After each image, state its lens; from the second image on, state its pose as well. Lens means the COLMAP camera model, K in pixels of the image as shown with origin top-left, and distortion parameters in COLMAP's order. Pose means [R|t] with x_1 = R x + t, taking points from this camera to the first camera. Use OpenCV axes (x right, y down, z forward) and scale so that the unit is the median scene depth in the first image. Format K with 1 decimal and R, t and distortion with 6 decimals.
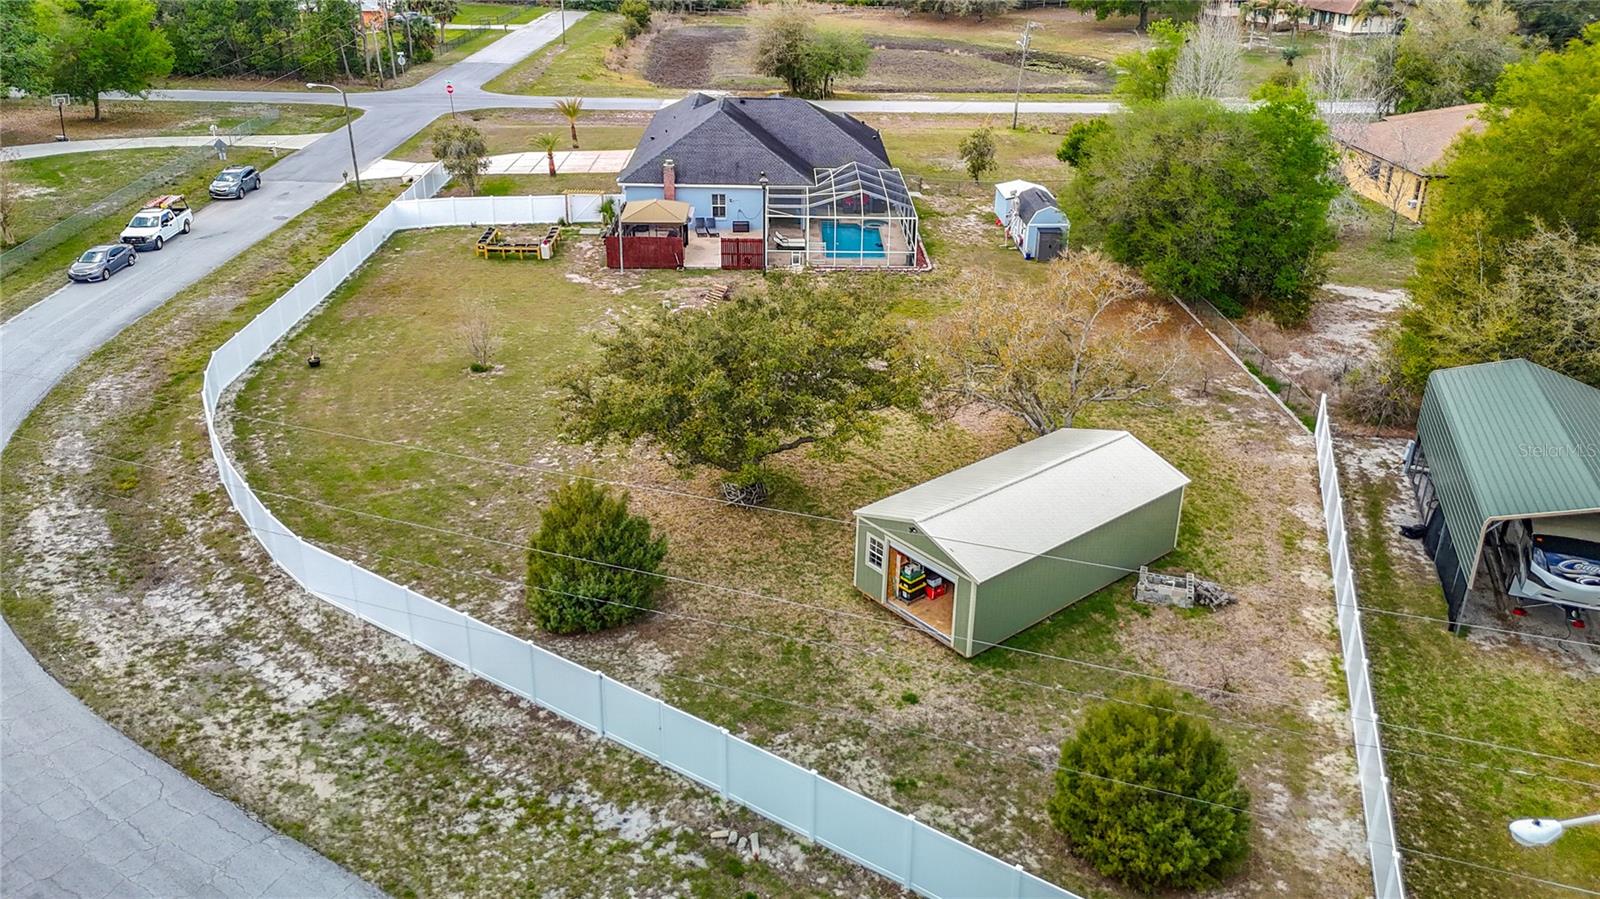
lens RADIAL K [[1181.1, 0, 800.5], [0, 1181.1, 407.0], [0, 0, 1]] dist [0.069576, -0.060793]
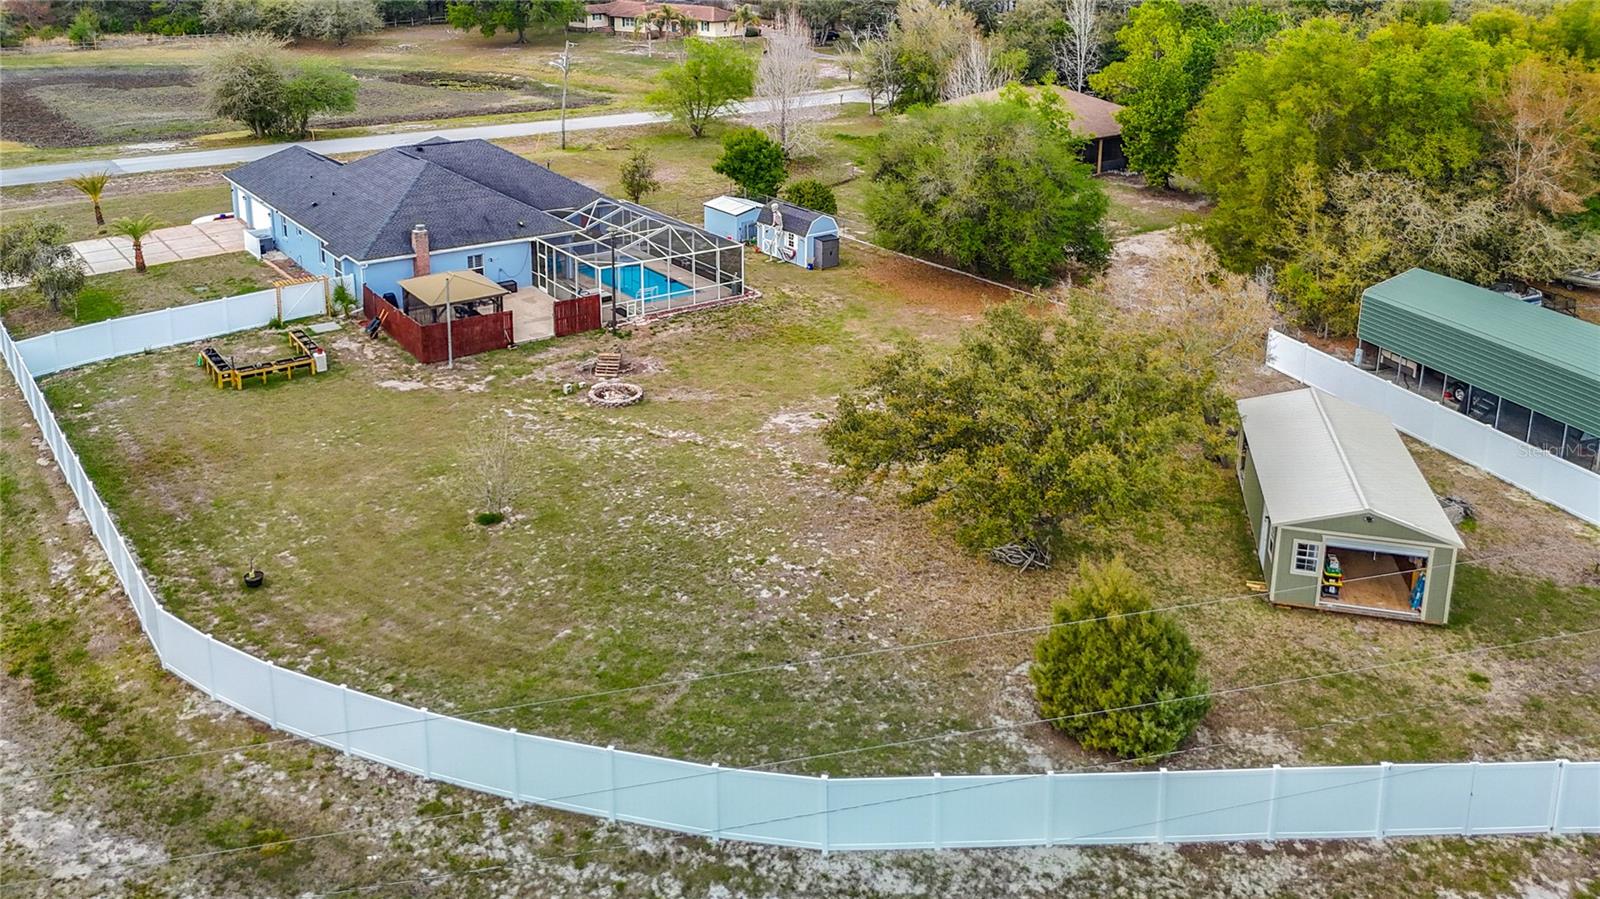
lens RADIAL K [[1174.6, 0, 803.0], [0, 1174.6, 360.2], [0, 0, 1]] dist [0.077287, -0.074978]
pose [[0.798655, -0.206219, 0.565353, -0.532606], [0.233245, 0.972094, 0.025086, -0.106100], [-0.554750, 0.111831, 0.824467, 0.269163]]
